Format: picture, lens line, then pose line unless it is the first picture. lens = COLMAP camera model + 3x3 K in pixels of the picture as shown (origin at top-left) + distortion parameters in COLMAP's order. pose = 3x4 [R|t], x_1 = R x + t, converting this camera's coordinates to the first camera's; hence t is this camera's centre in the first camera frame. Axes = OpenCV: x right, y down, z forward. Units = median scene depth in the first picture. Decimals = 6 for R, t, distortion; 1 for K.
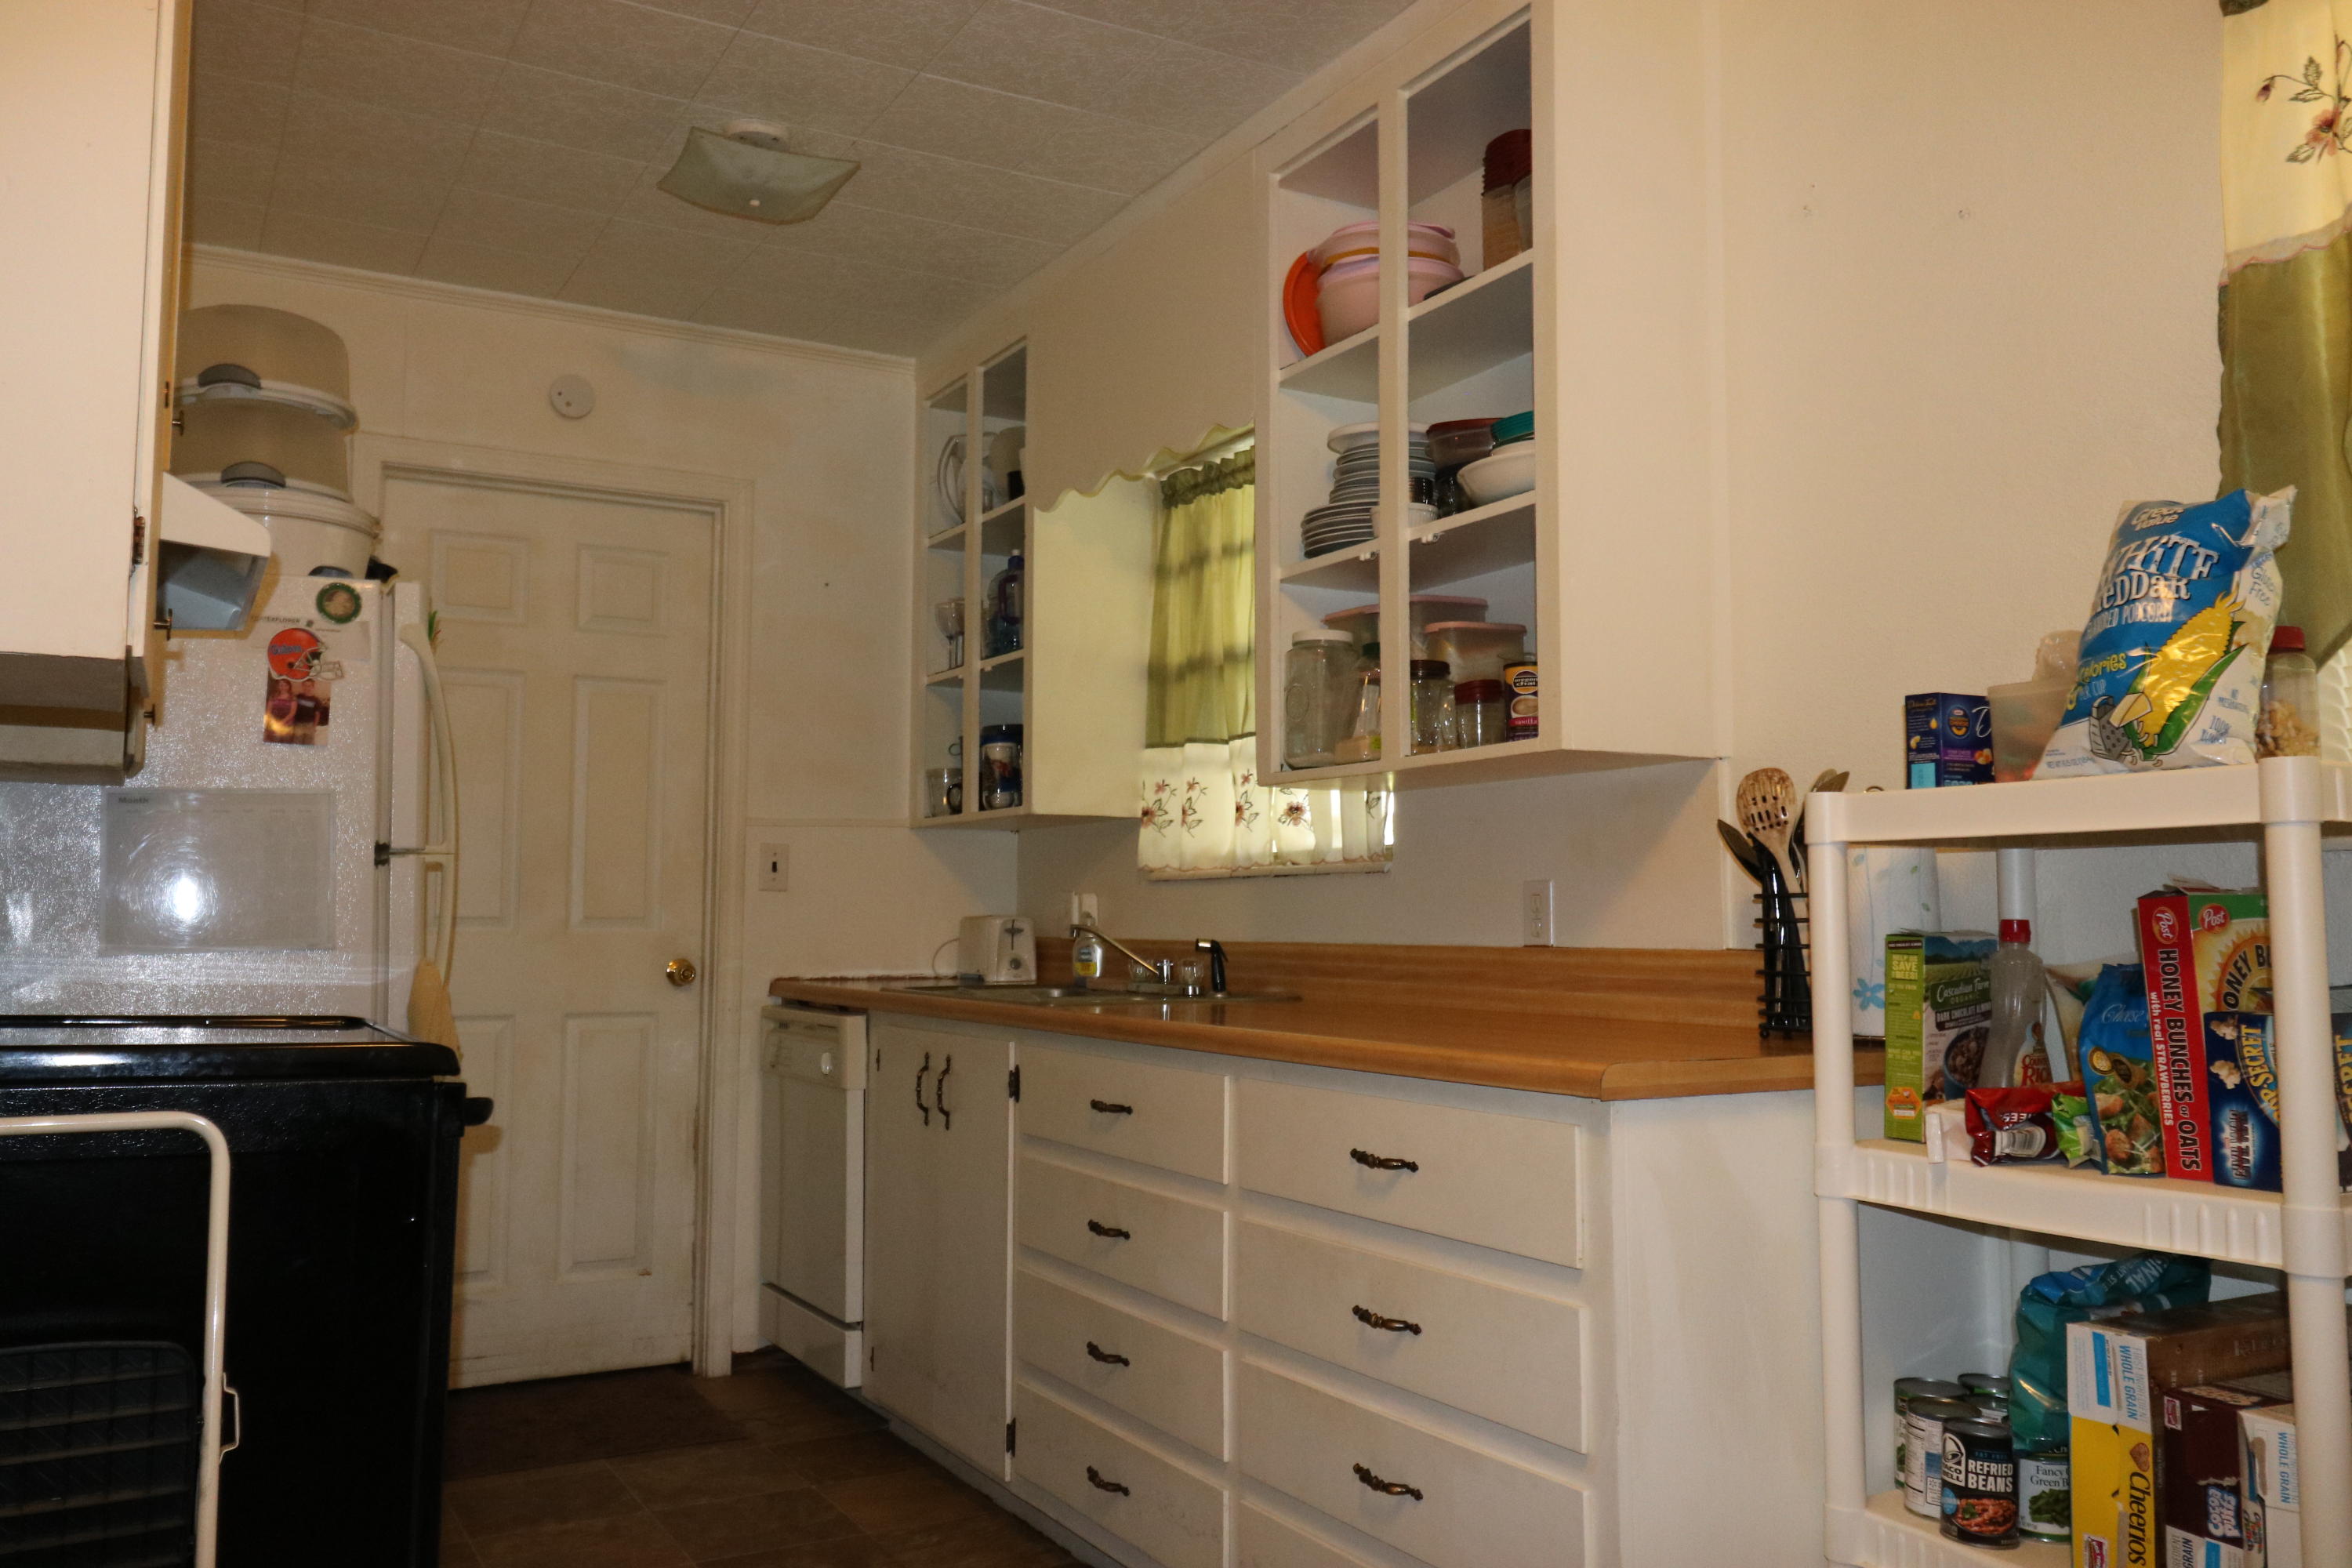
lens RADIAL K [[1859.8, 0, 1186.4], [0, 1859.8, 783.7], [0, 0, 1]] dist [0.018314, -0.010151]
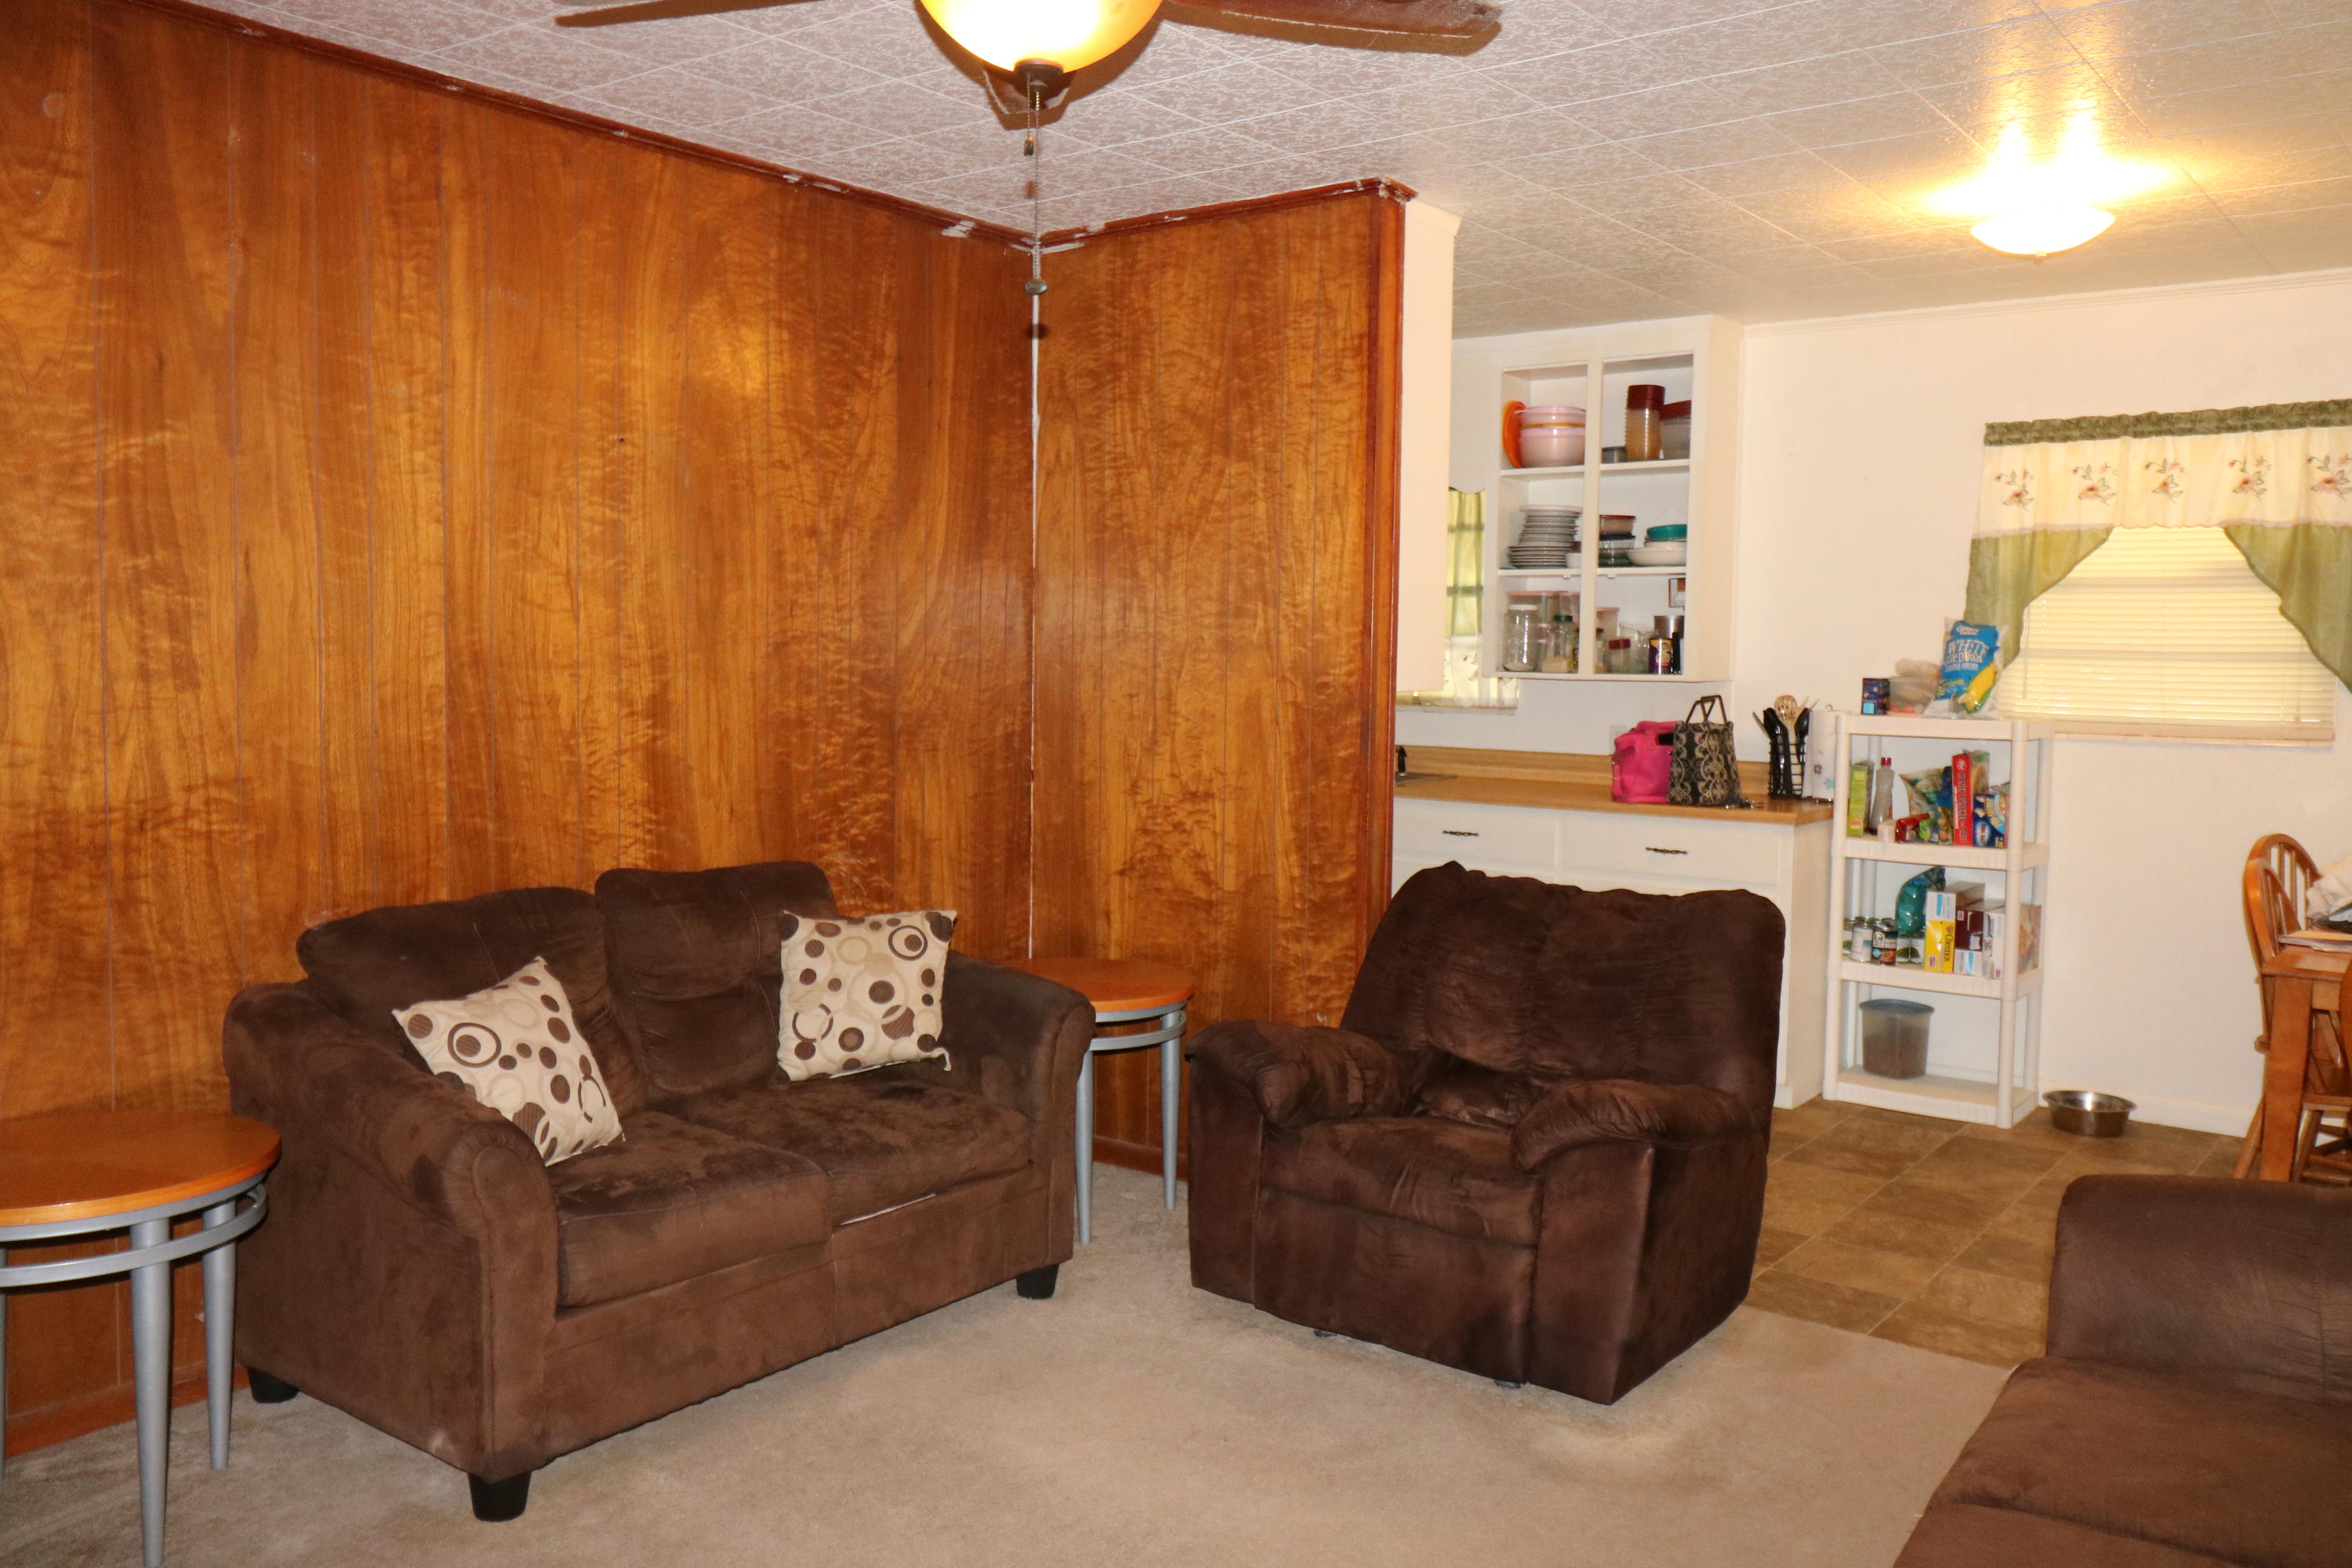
lens RADIAL K [[1859.8, 0, 1165.4], [0, 1859.8, 787.1], [0, 0, 1]] dist [0.018314, -0.010151]
pose [[0.925226, -0.018231, 0.378977, -0.582743], [-0.038968, 0.988997, 0.142711, -0.086802], [-0.377409, -0.146808, 0.914336, -0.417149]]
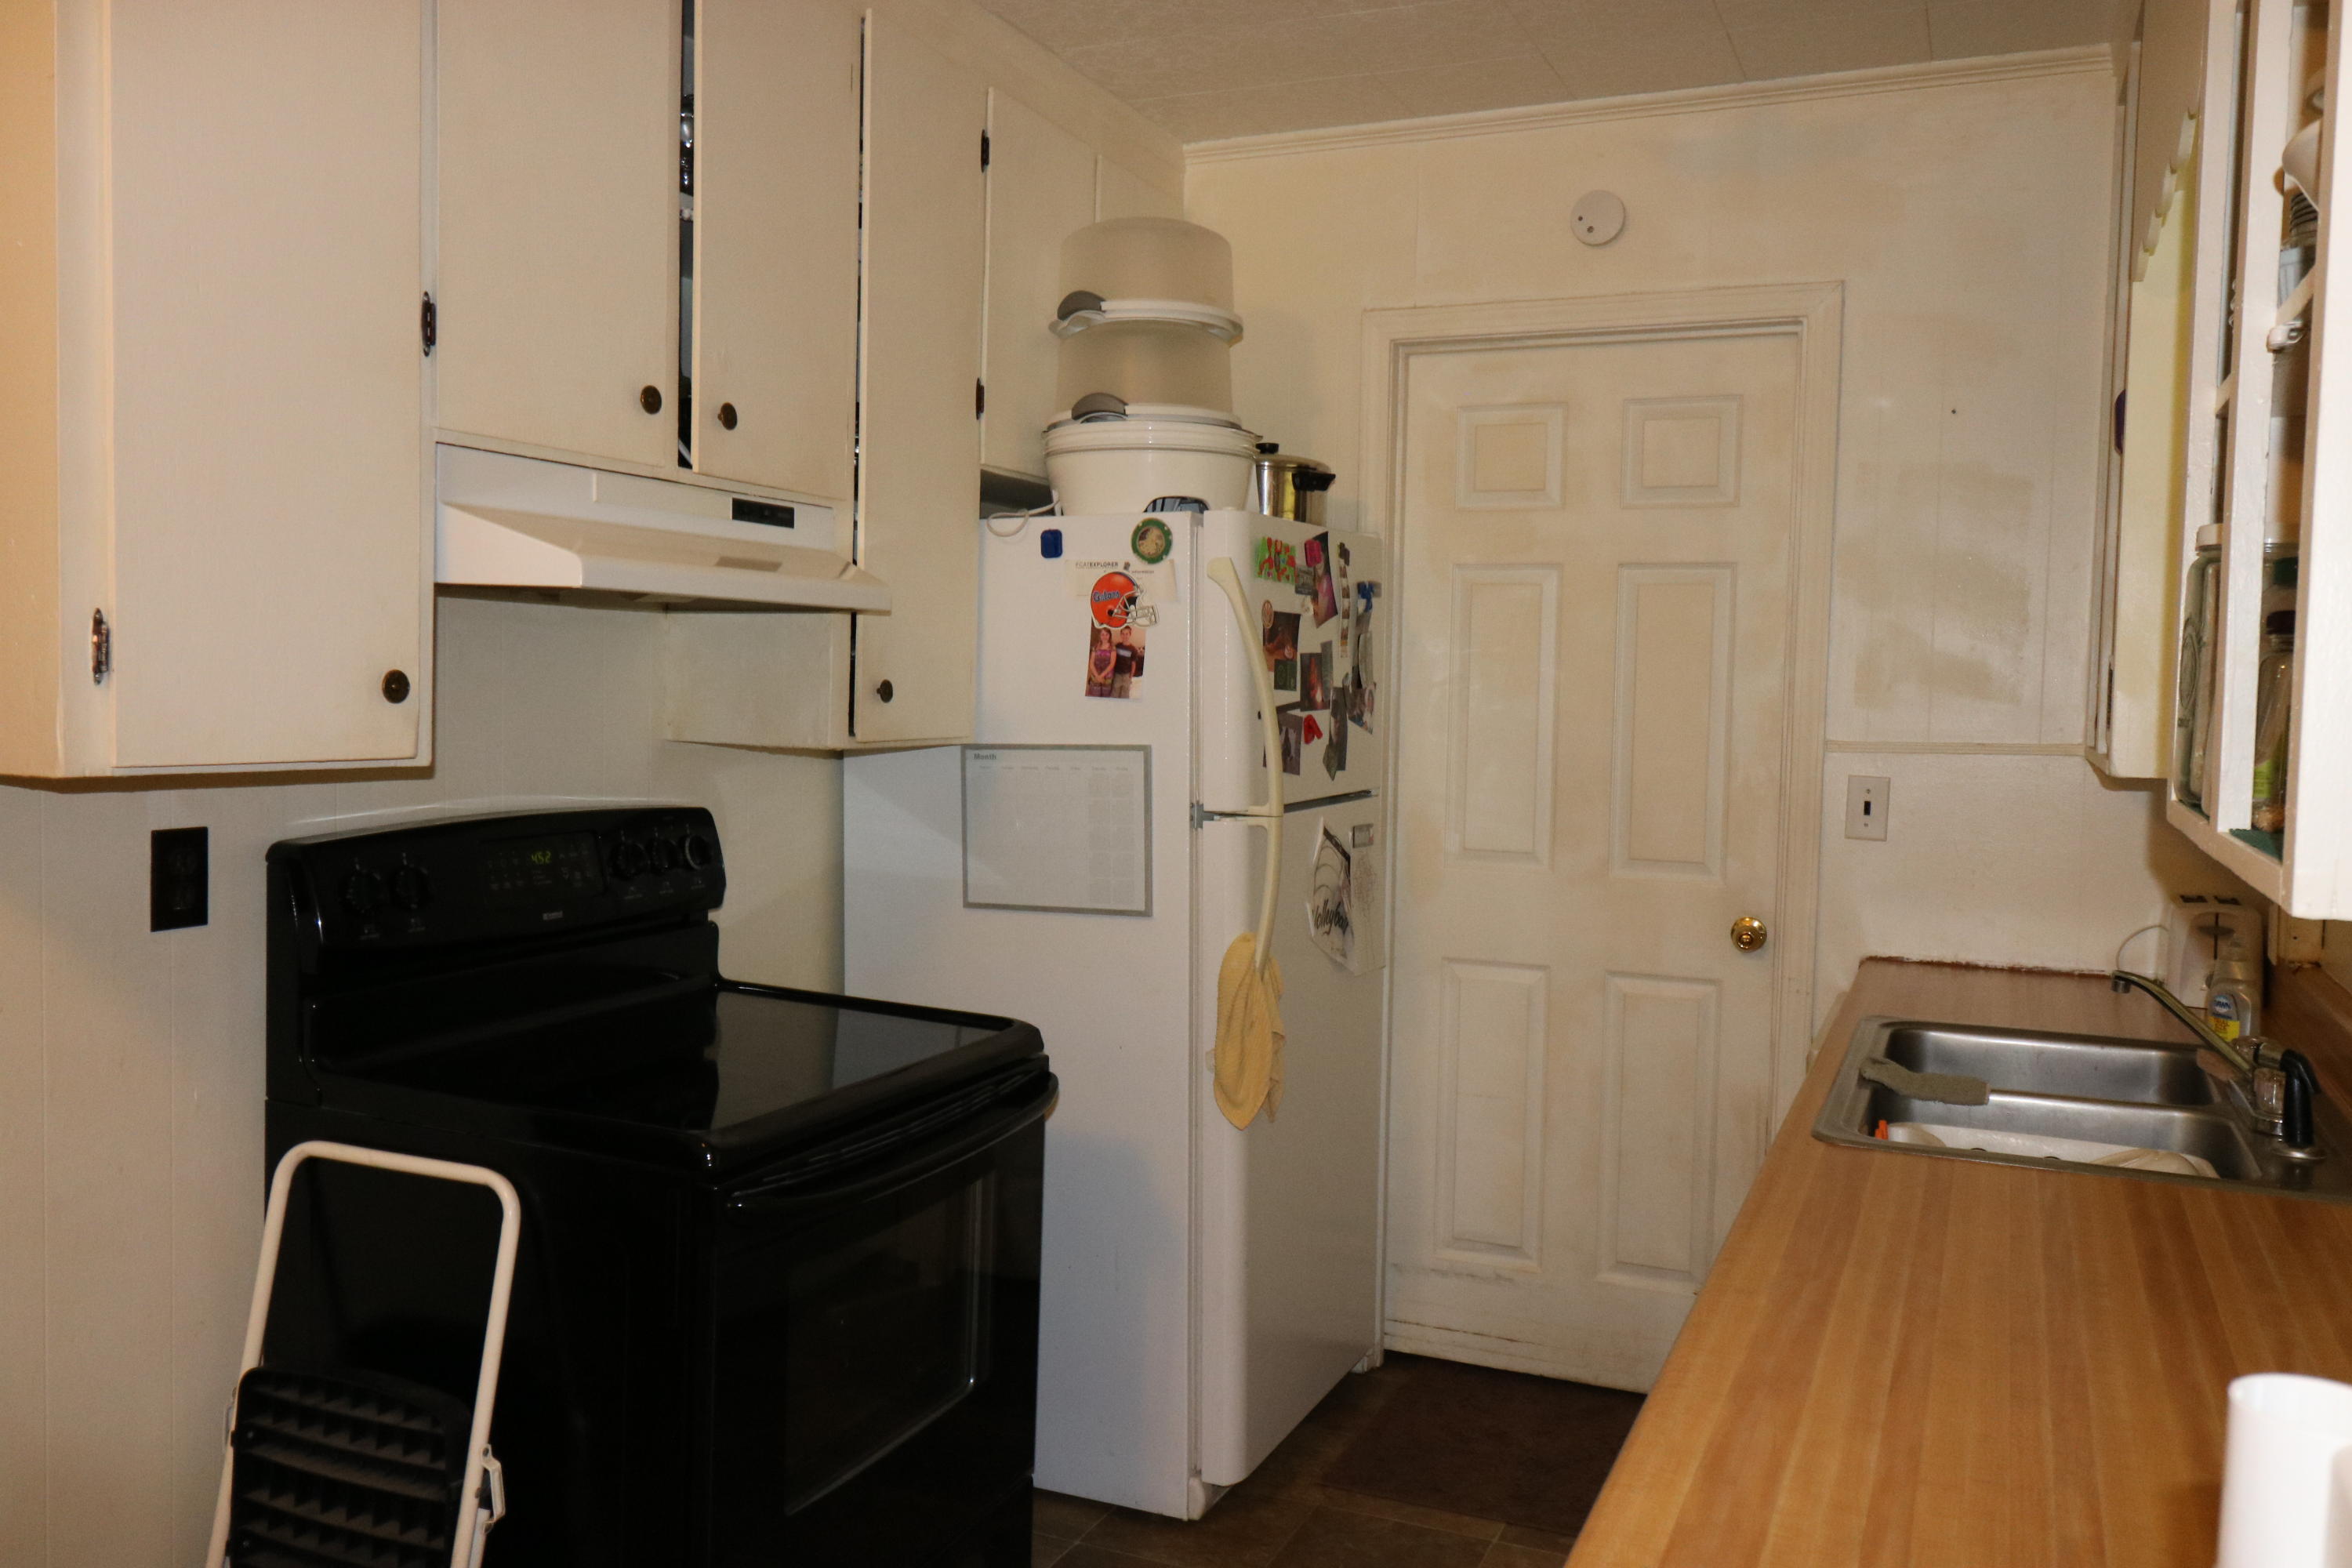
lens RADIAL K [[1859.8, 0, 1167.7], [0, 1859.8, 771.4], [0, 0, 1]] dist [0.018314, -0.010151]
pose [[0.583414, 0.054844, -0.810321, 0.296944], [0.042143, 0.994329, 0.097640, -0.073876], [0.811081, -0.091114, 0.577795, 0.473717]]
